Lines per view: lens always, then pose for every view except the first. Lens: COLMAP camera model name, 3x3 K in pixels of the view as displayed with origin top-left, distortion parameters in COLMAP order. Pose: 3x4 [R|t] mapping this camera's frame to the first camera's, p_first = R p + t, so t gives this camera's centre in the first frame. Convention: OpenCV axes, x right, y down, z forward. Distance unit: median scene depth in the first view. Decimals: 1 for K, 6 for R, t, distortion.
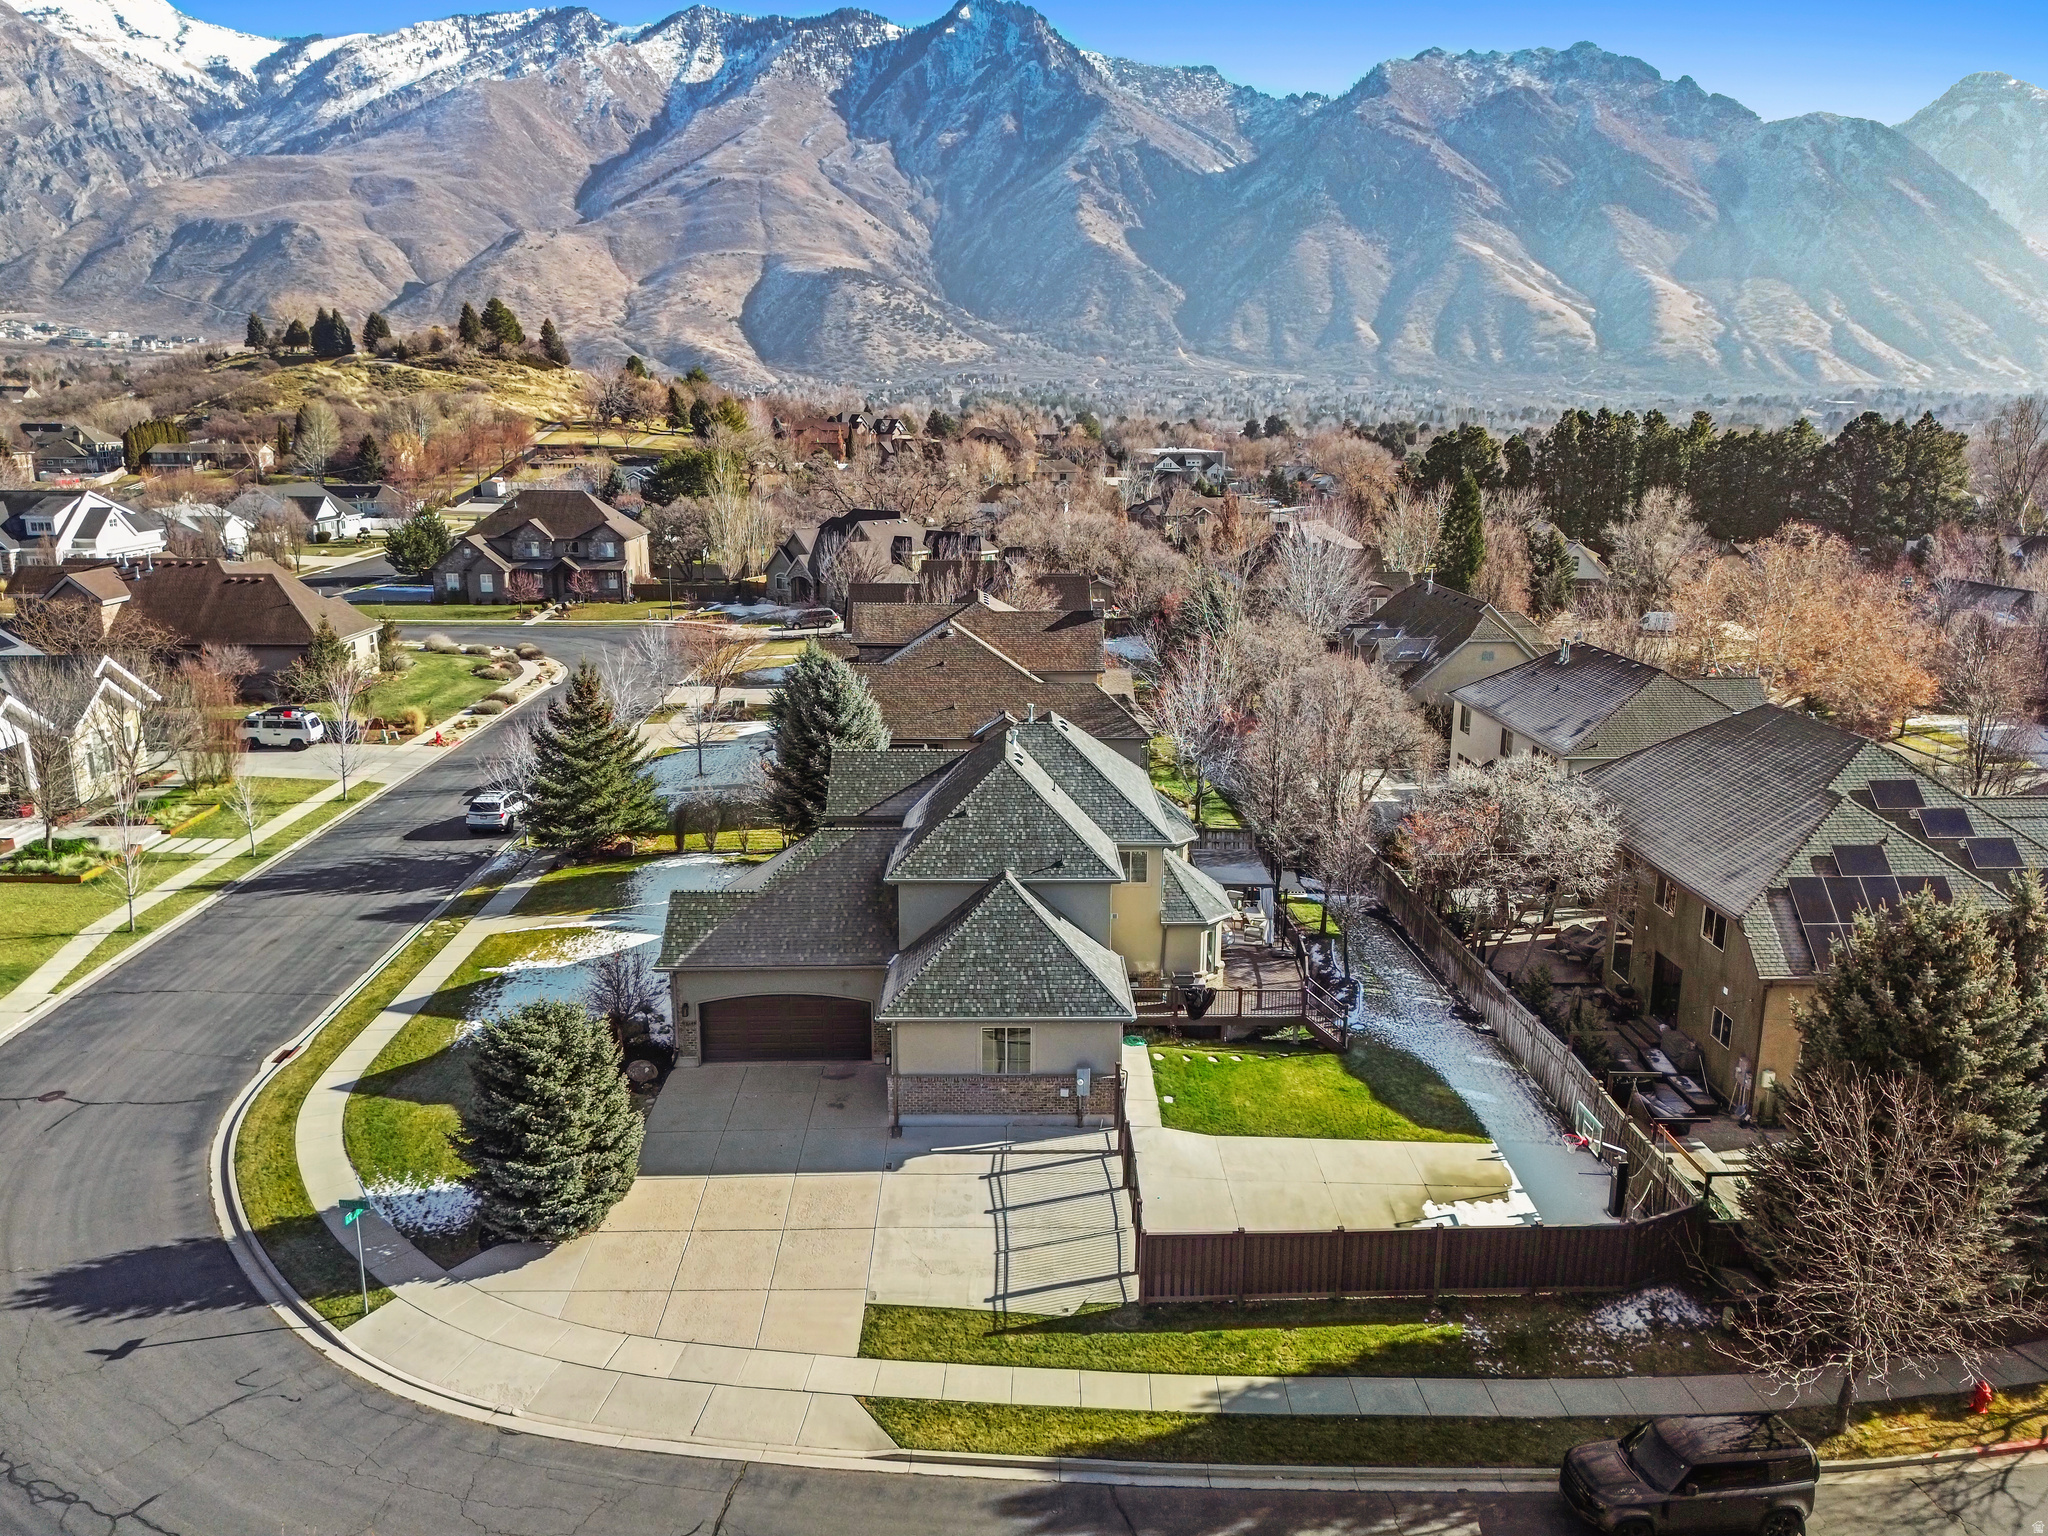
lens RADIAL K [[1446.3, 0, 1044.5], [0, 1446.3, 757.4], [0, 0, 1]] dist [0.072167, -0.066342]
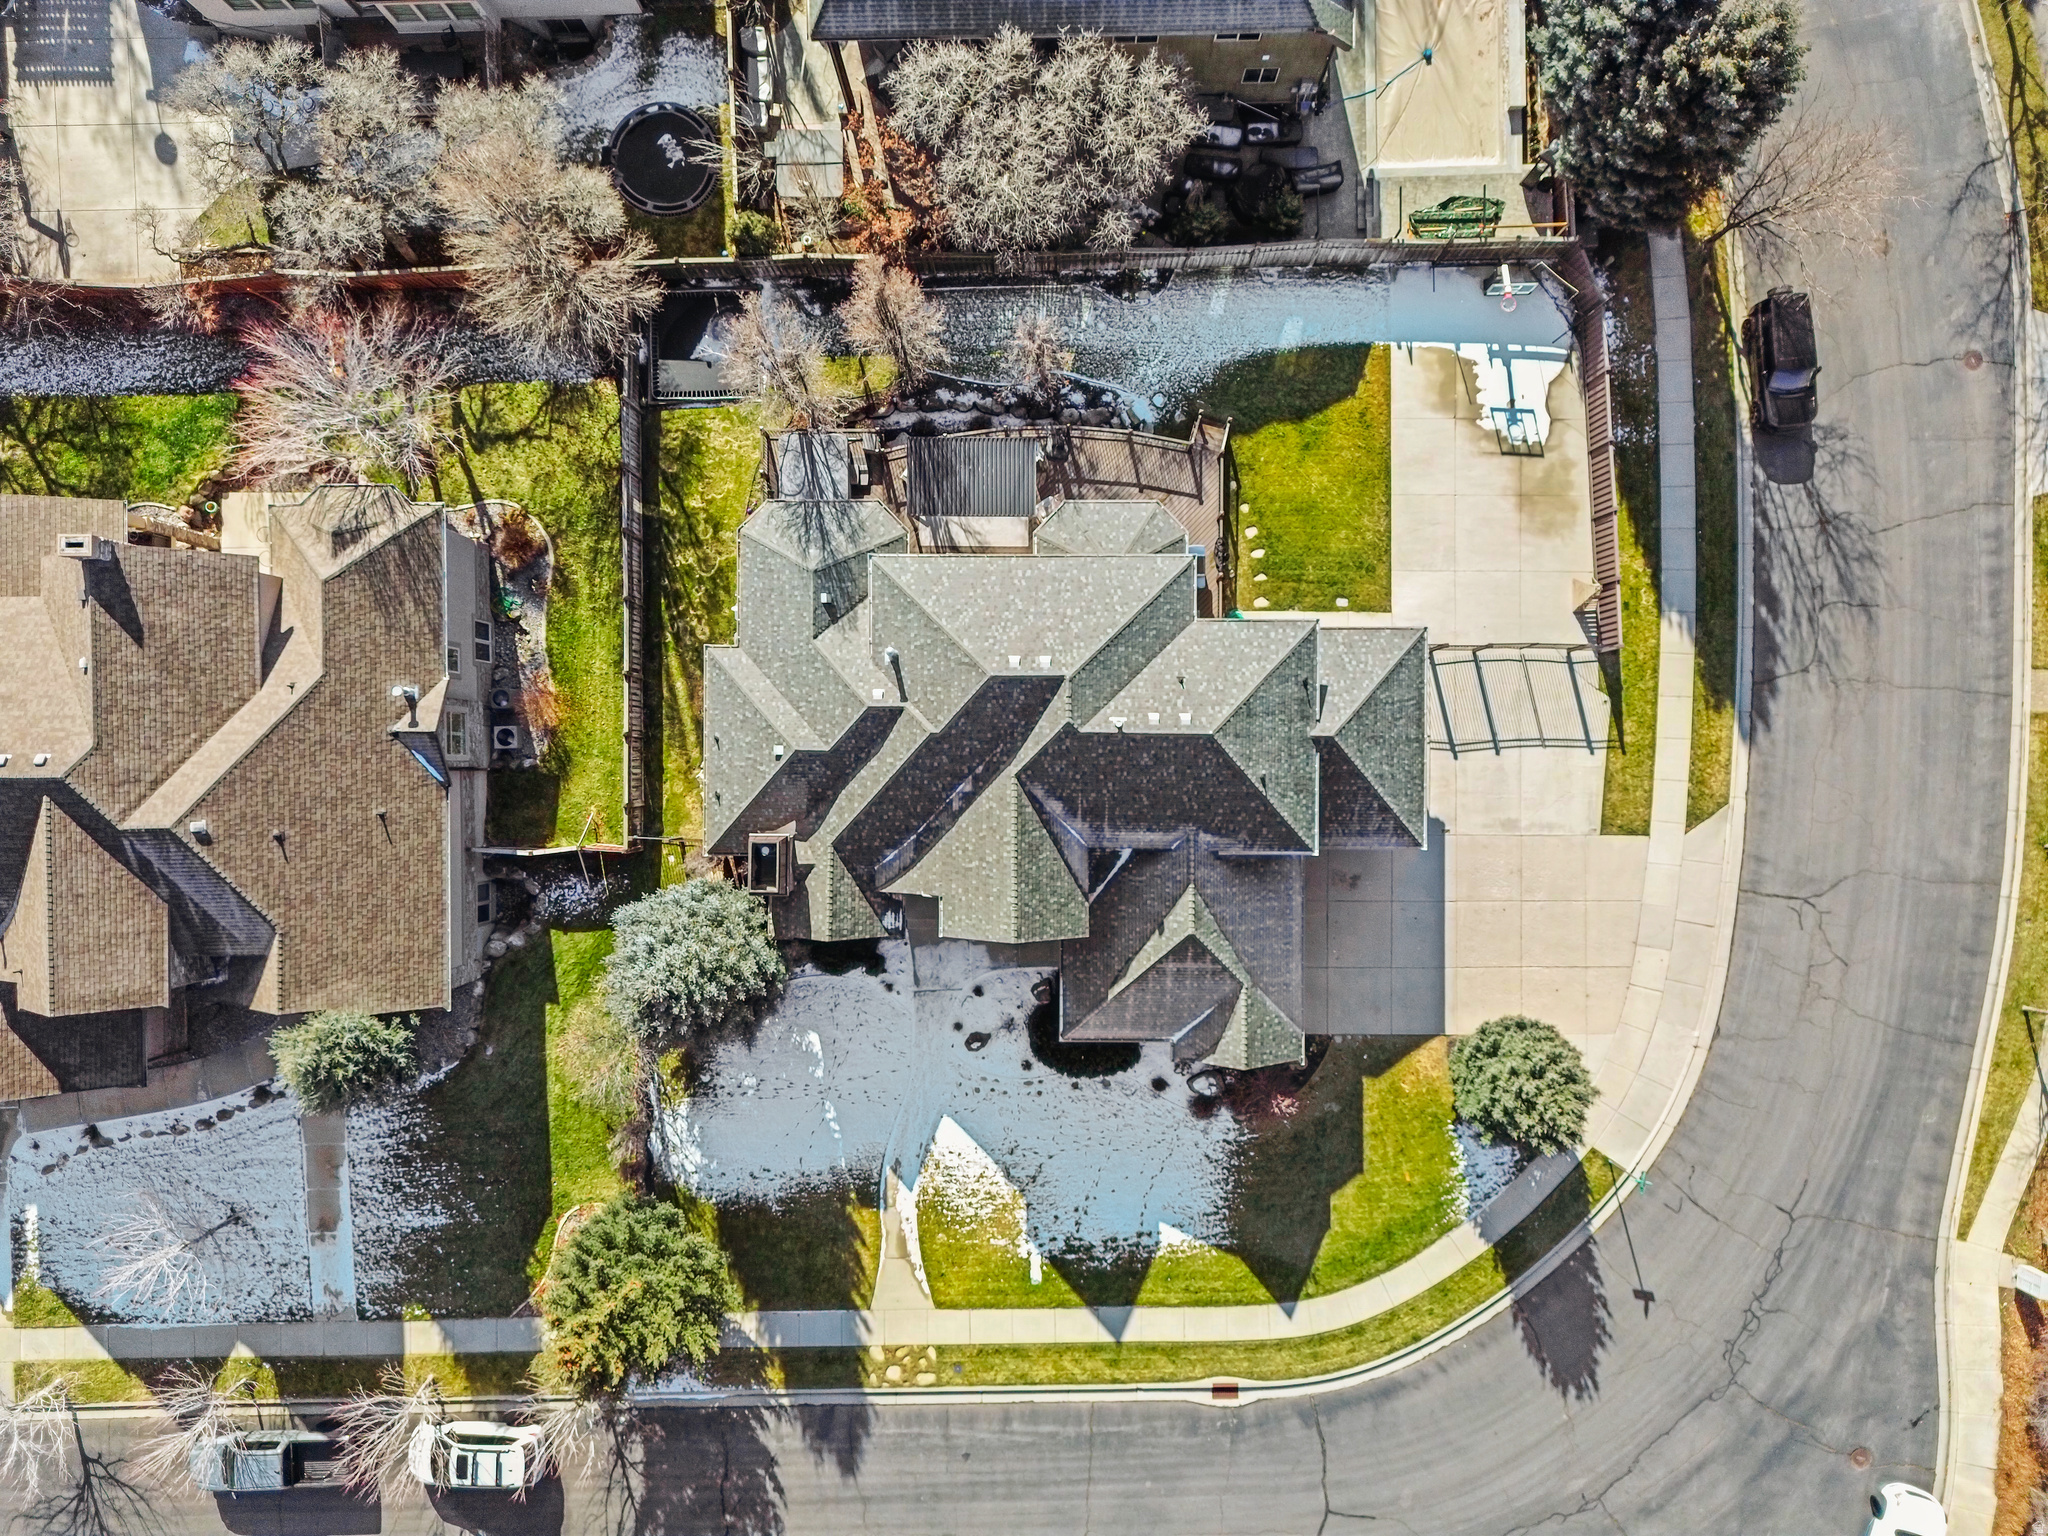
lens RADIAL K [[1446.3, 0, 1035.1], [0, 1446.3, 763.9], [0, 0, 1]] dist [0.072167, -0.066342]
pose [[0.030922, -0.999519, -0.002212, -0.034224], [0.241670, 0.005329, 0.970344, -0.652500], [-0.969866, -0.030540, 0.241719, 0.642889]]
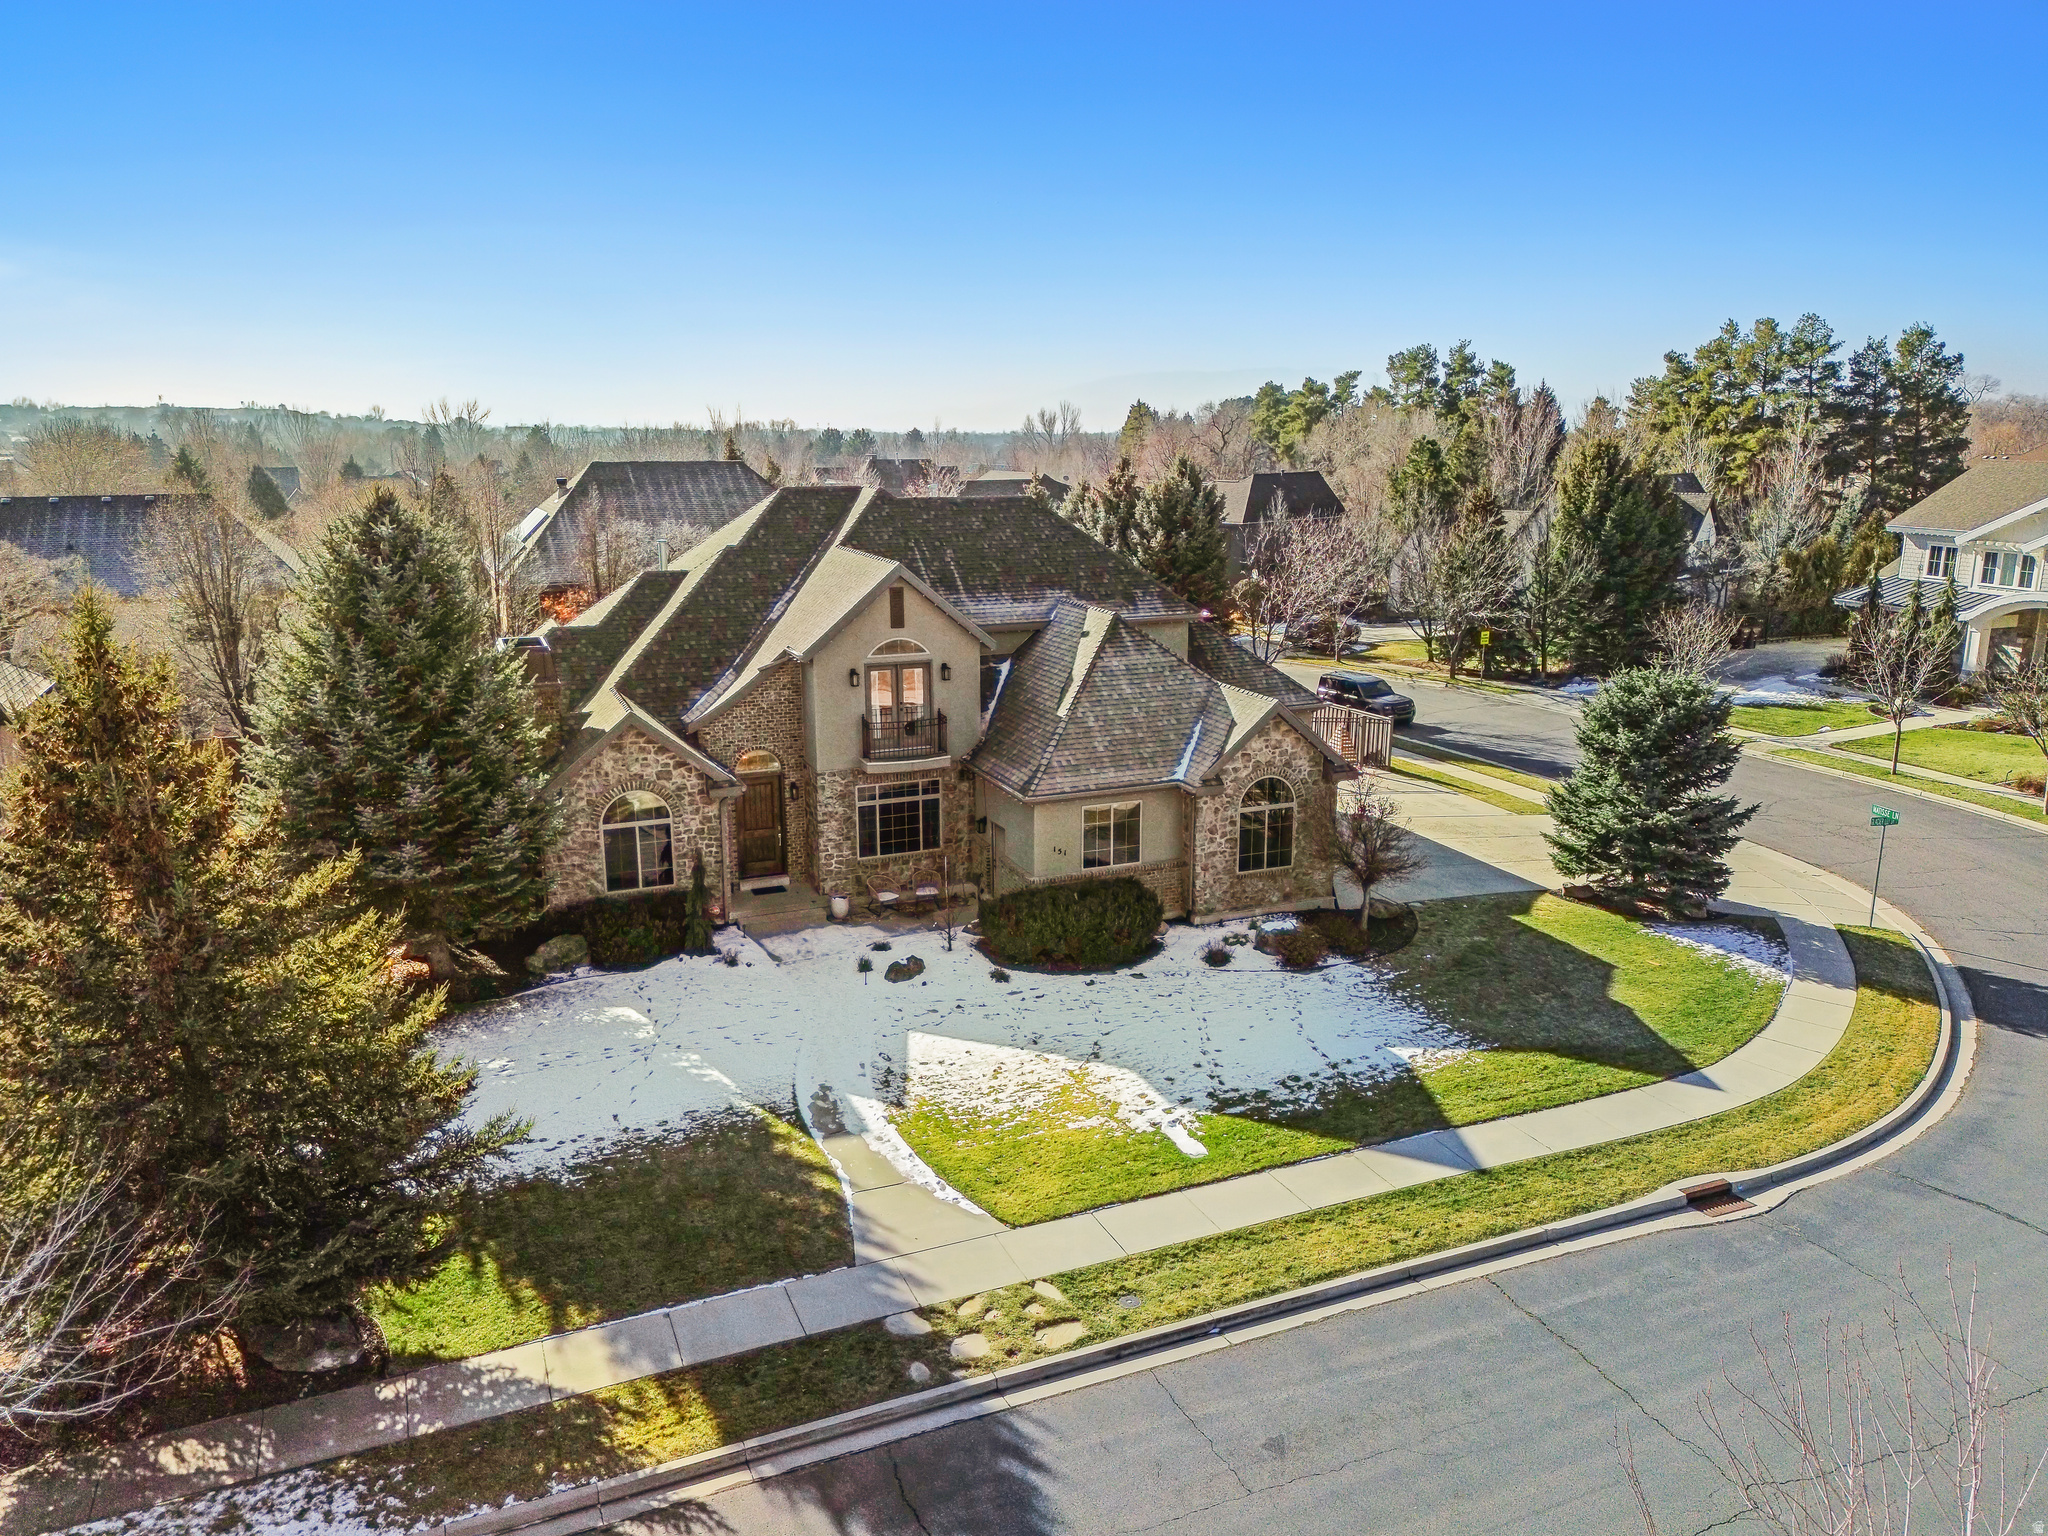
lens RADIAL K [[1446.3, 0, 1024.8], [0, 1446.3, 735.2], [0, 0, 1]] dist [0.072167, -0.066342]
pose [[-0.359049, -0.205000, 0.910526, -0.602192], [0.211512, 0.932325, 0.293314, -0.086428], [-0.909036, 0.297902, -0.291391, 0.936423]]
